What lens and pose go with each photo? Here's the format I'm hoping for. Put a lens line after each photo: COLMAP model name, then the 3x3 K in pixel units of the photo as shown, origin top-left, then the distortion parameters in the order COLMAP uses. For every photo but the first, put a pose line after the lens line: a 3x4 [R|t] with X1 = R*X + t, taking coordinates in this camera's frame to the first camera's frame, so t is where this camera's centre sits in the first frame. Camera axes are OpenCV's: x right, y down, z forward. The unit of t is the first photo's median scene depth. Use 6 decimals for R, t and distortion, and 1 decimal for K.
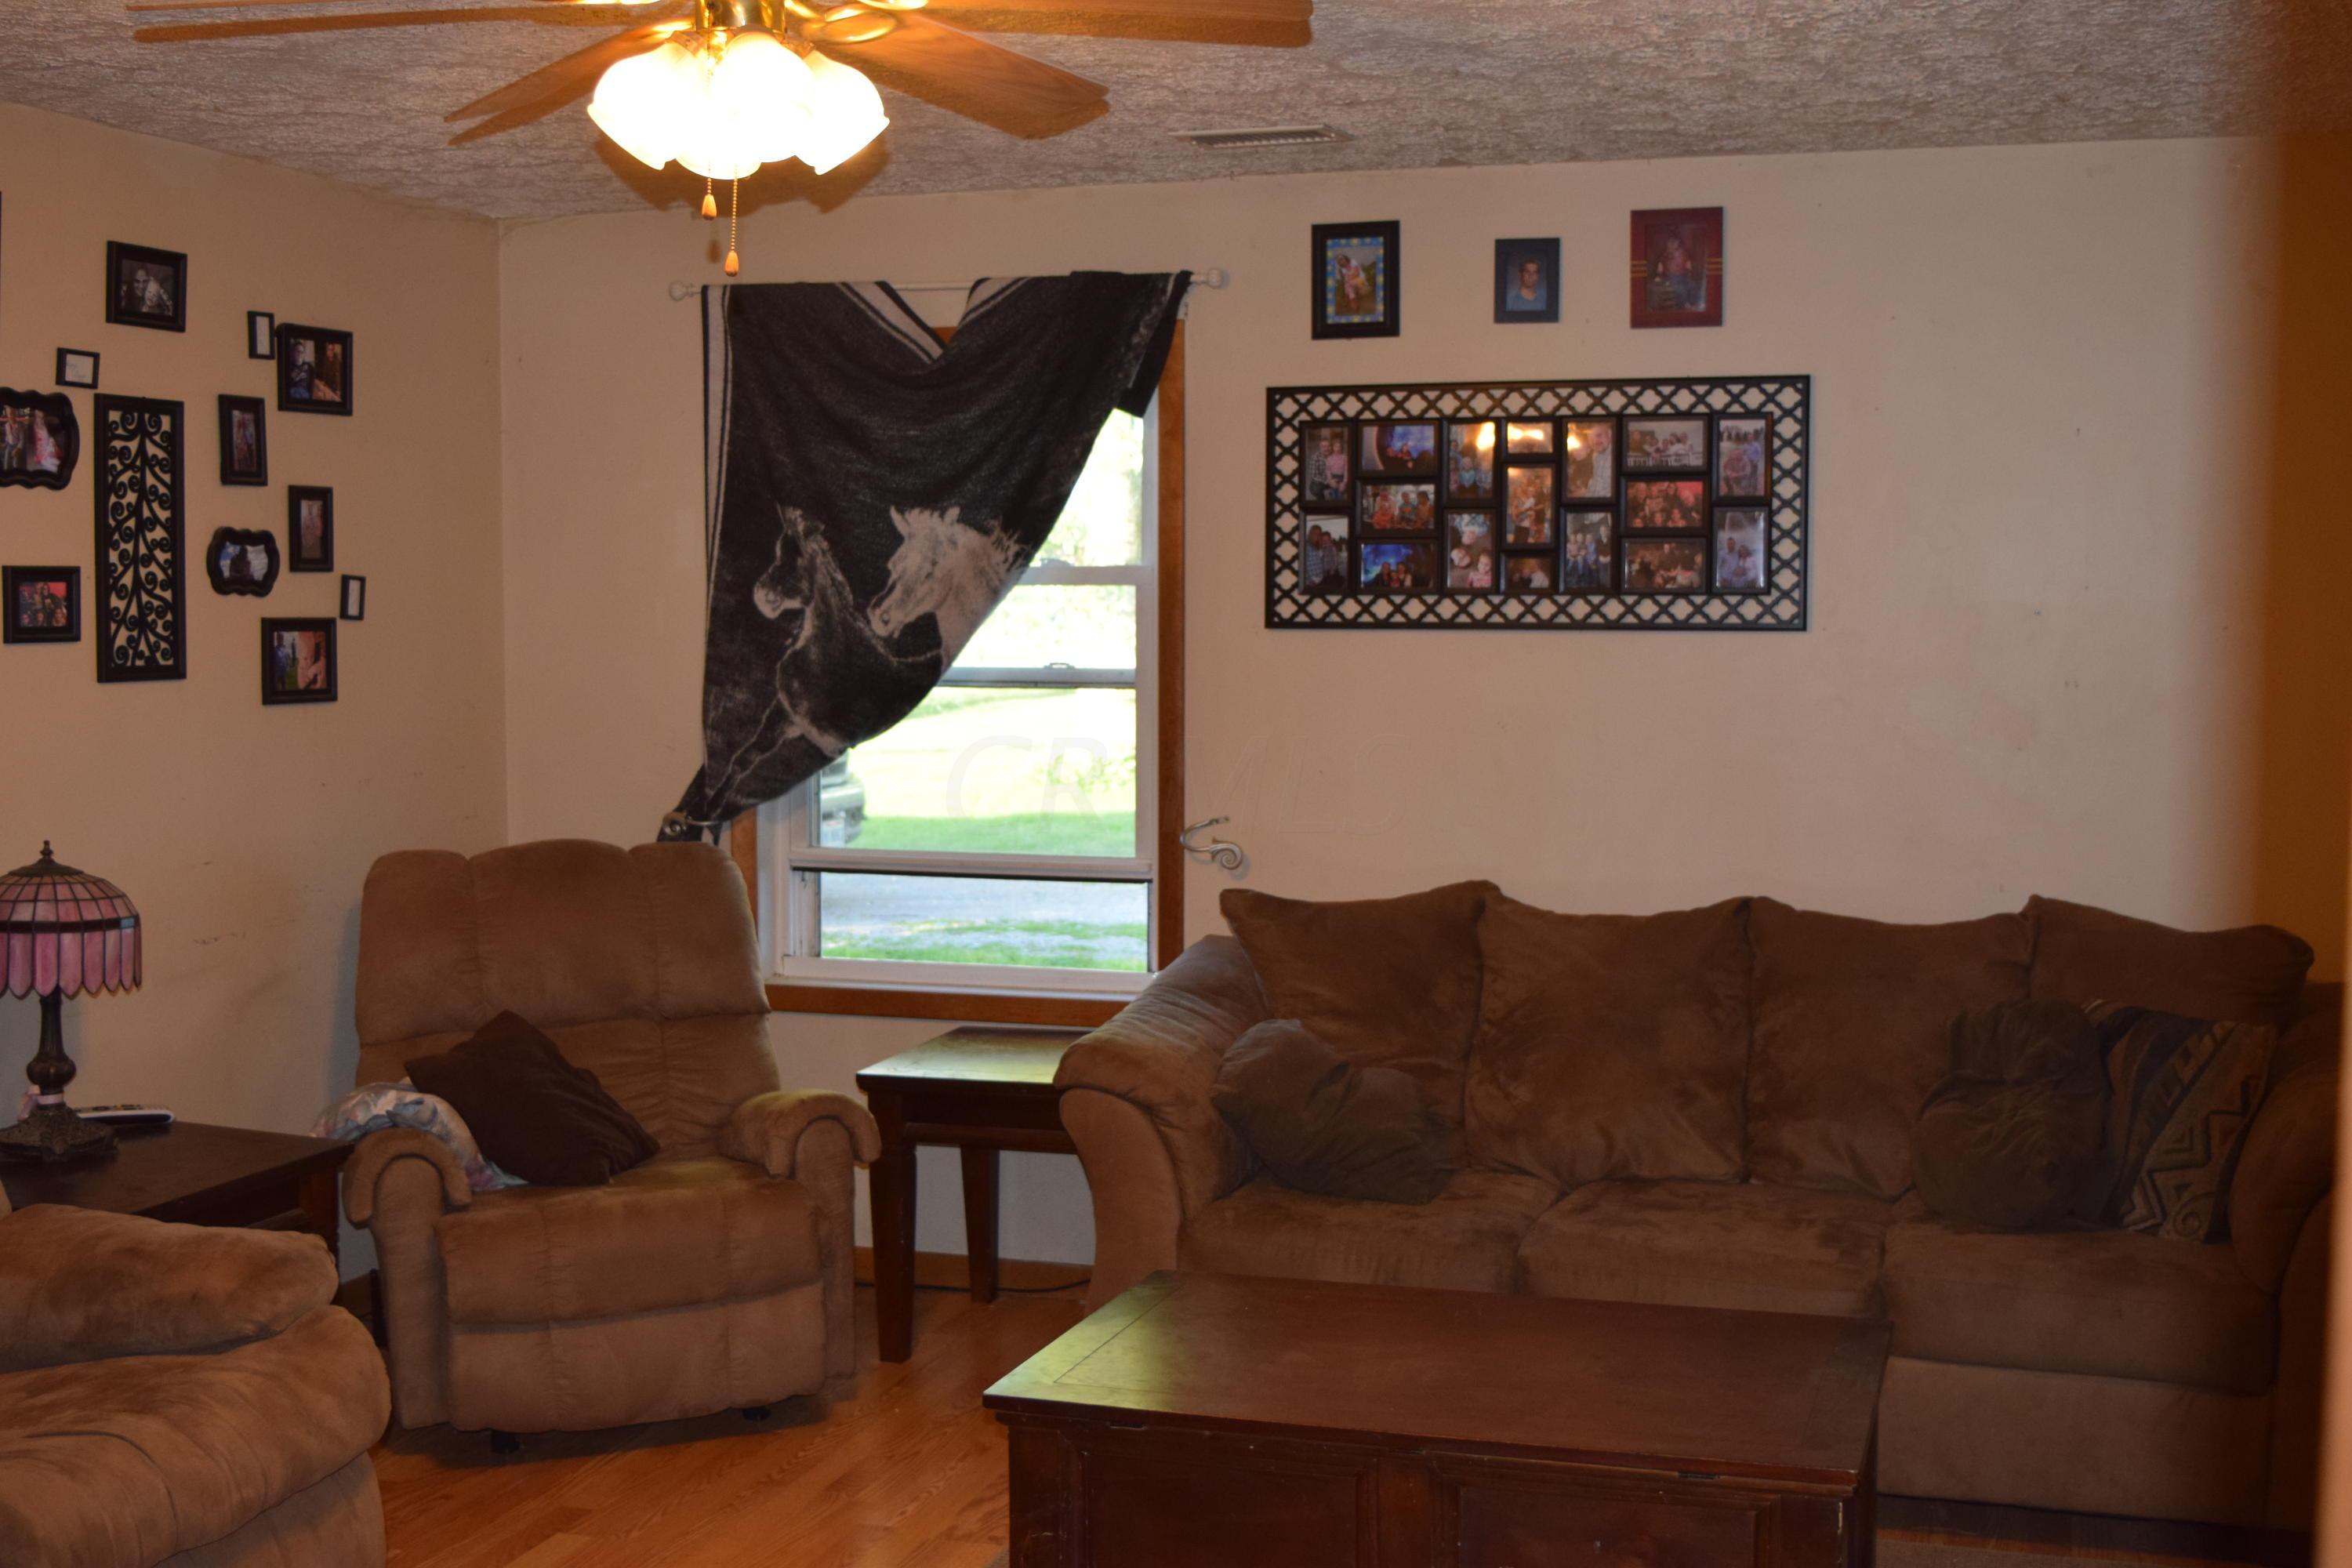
lens RADIAL K [[2611.6, 0, 1178.6], [0, 2611.6, 775.0], [0, 0, 1]] dist [-0.069028, 0.000000]
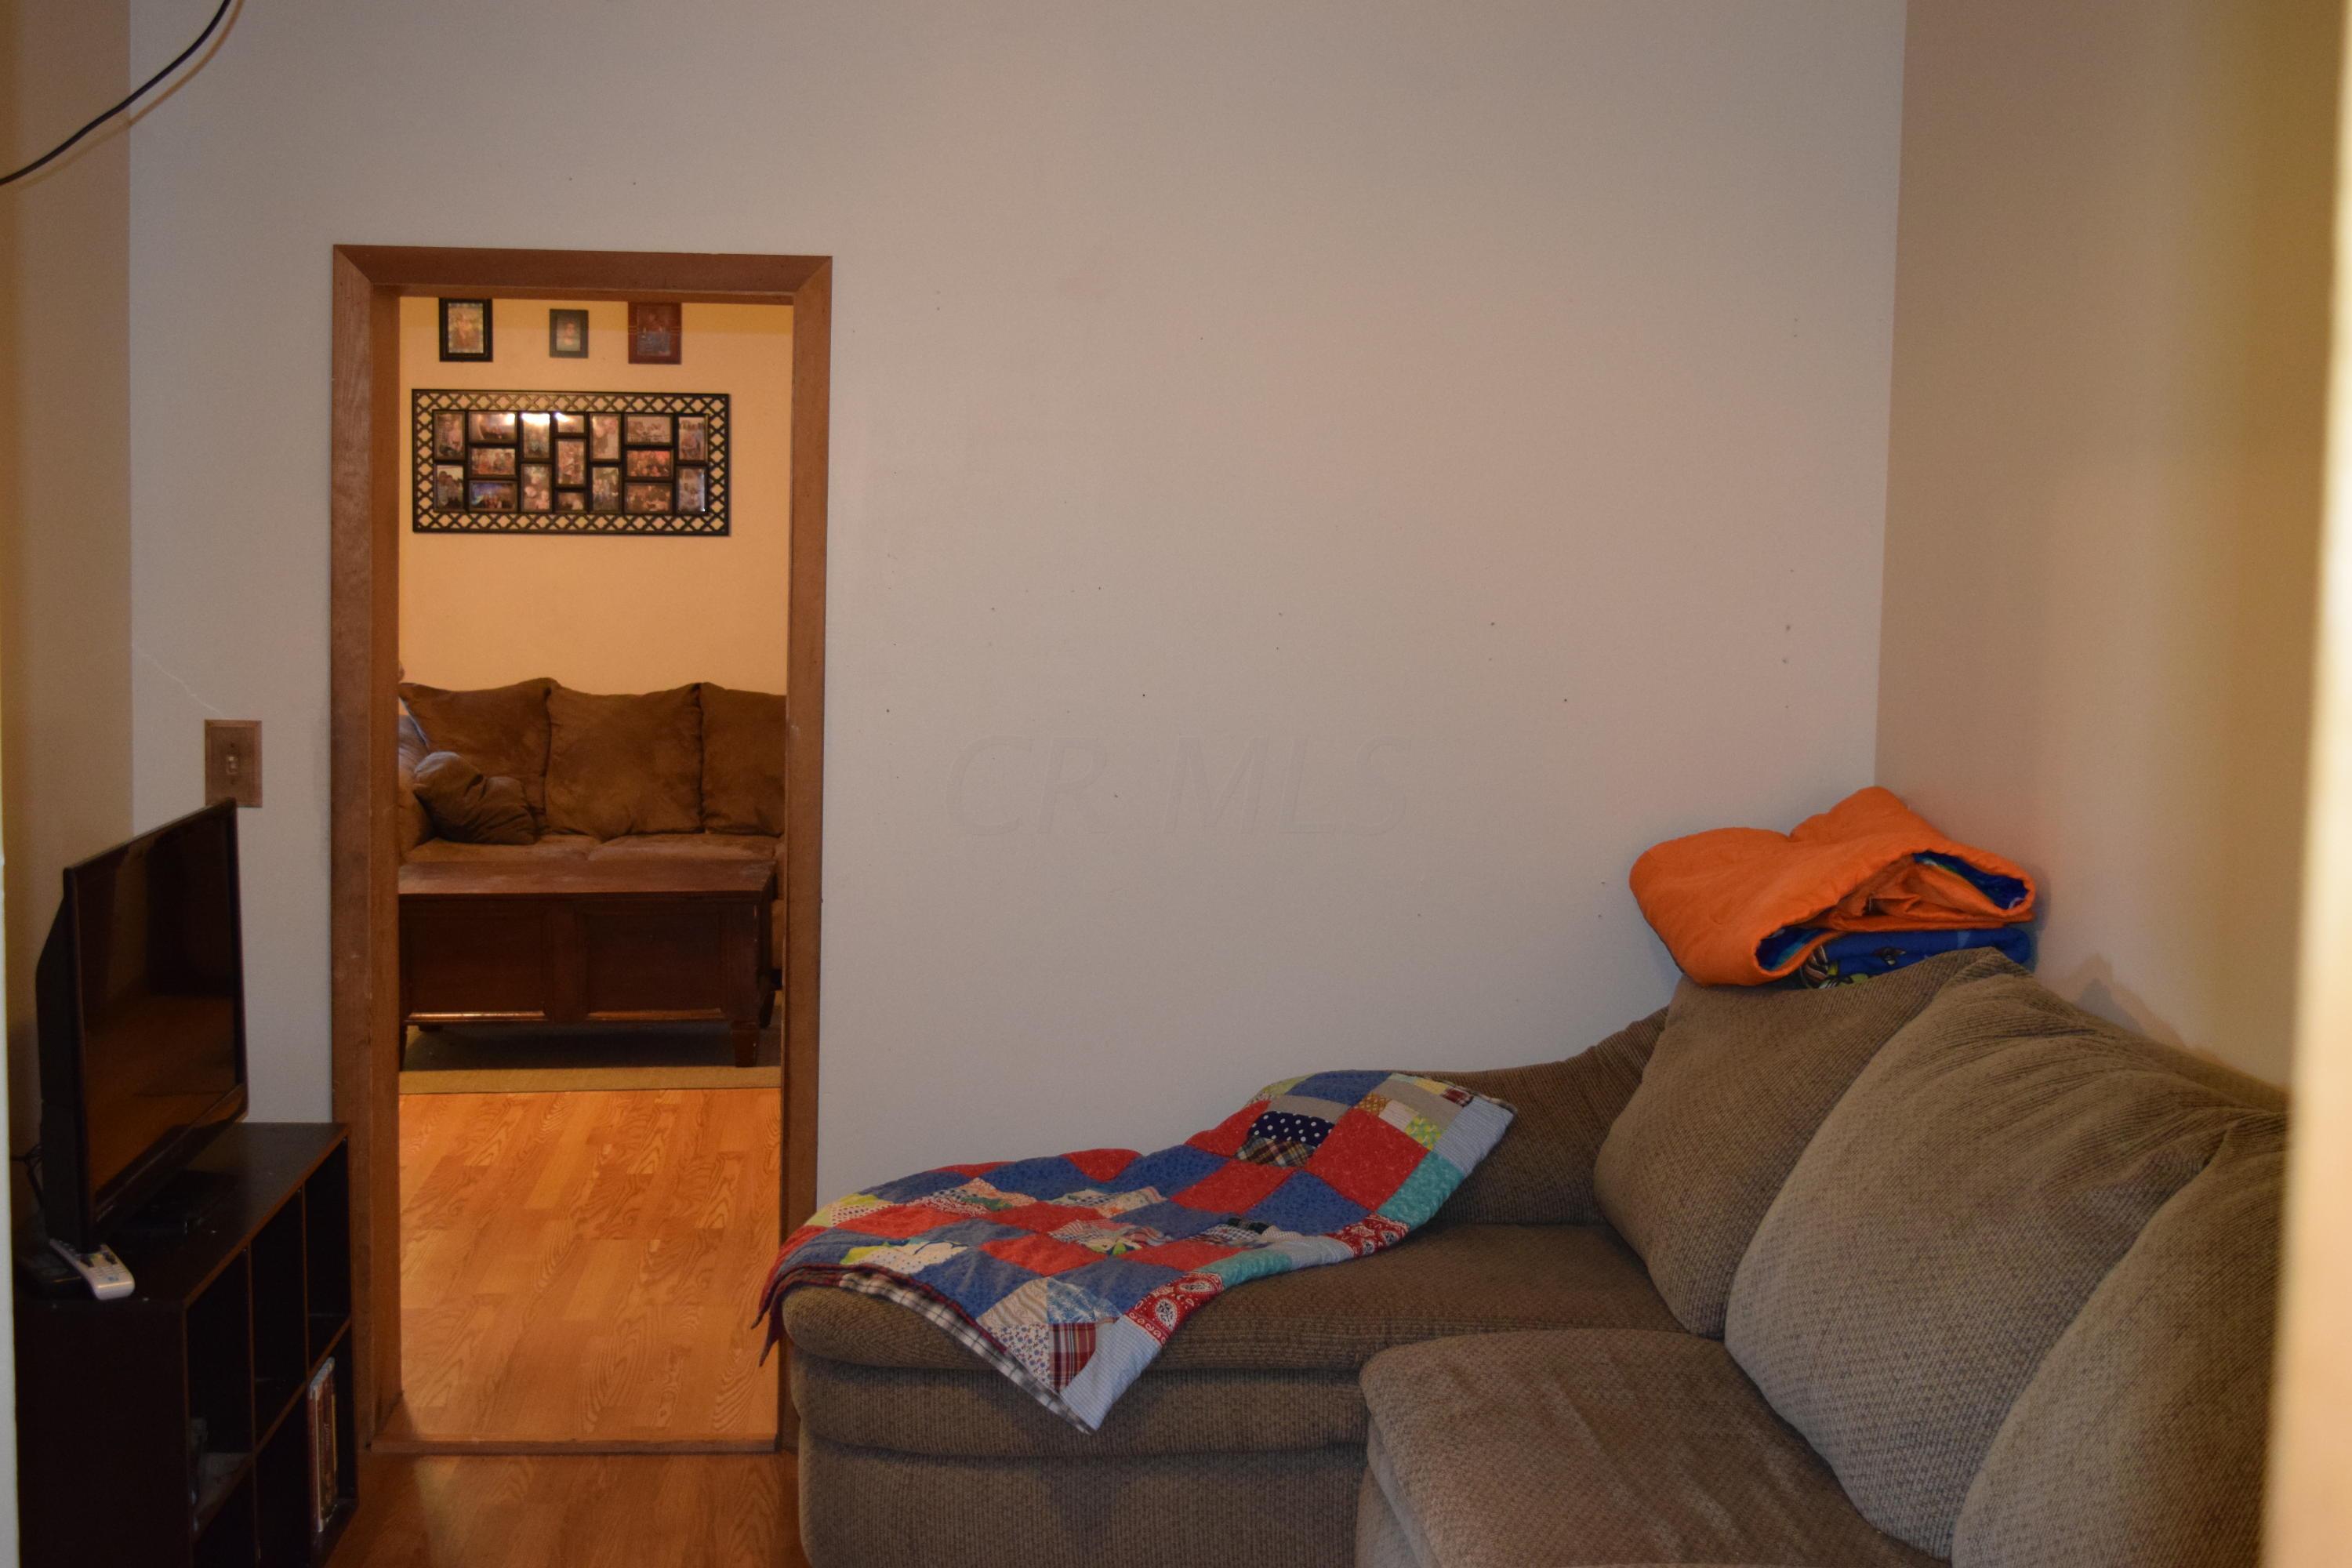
lens RADIAL K [[2611.6, 0, 1175.9], [0, 2611.6, 775.2], [0, 0, 1]] dist [-0.069028, 0.000000]
pose [[0.920454, -0.027266, 0.389898, -0.177955], [0.009385, 0.998818, 0.047692, 0.026577], [-0.390737, -0.040239, 0.919622, -0.772248]]
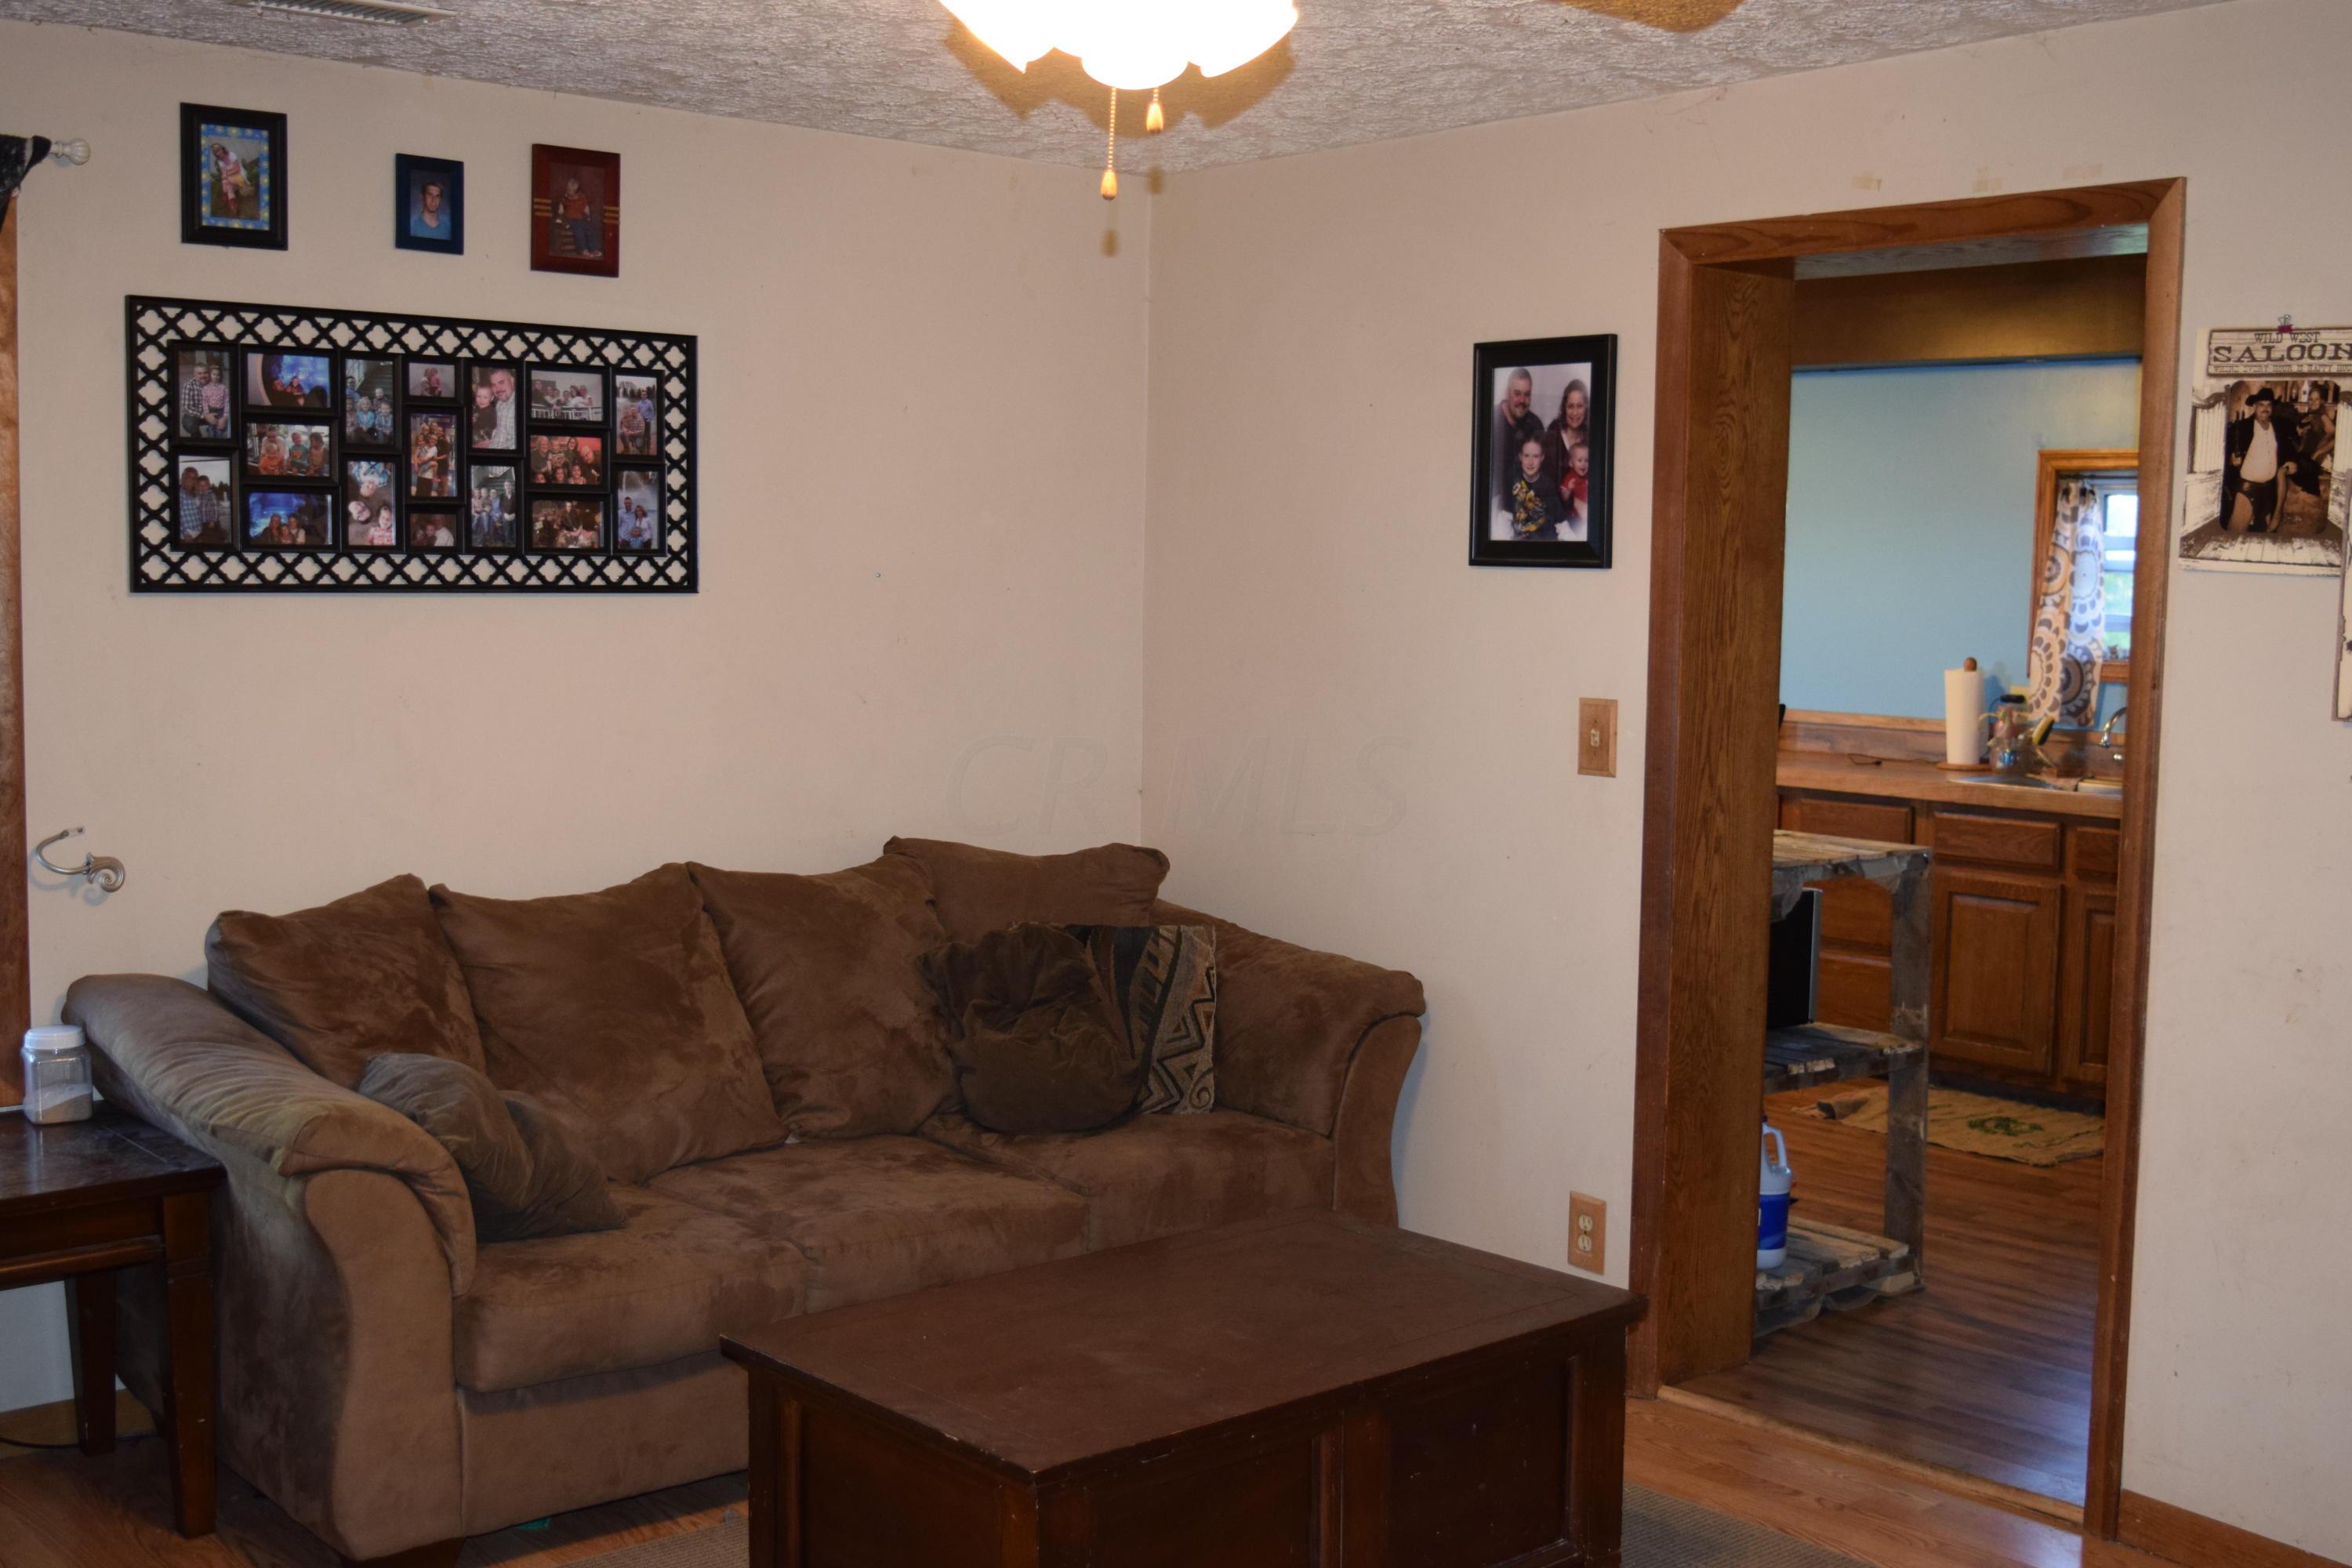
lens RADIAL K [[2611.6, 0, 1170.4], [0, 2611.6, 791.1], [0, 0, 1]] dist [-0.069028, 0.000000]
pose [[0.515626, -0.068028, 0.854109, -0.512074], [0.040495, 0.997664, 0.055014, -0.026578], [-0.855856, 0.006221, 0.517177, 0.319806]]
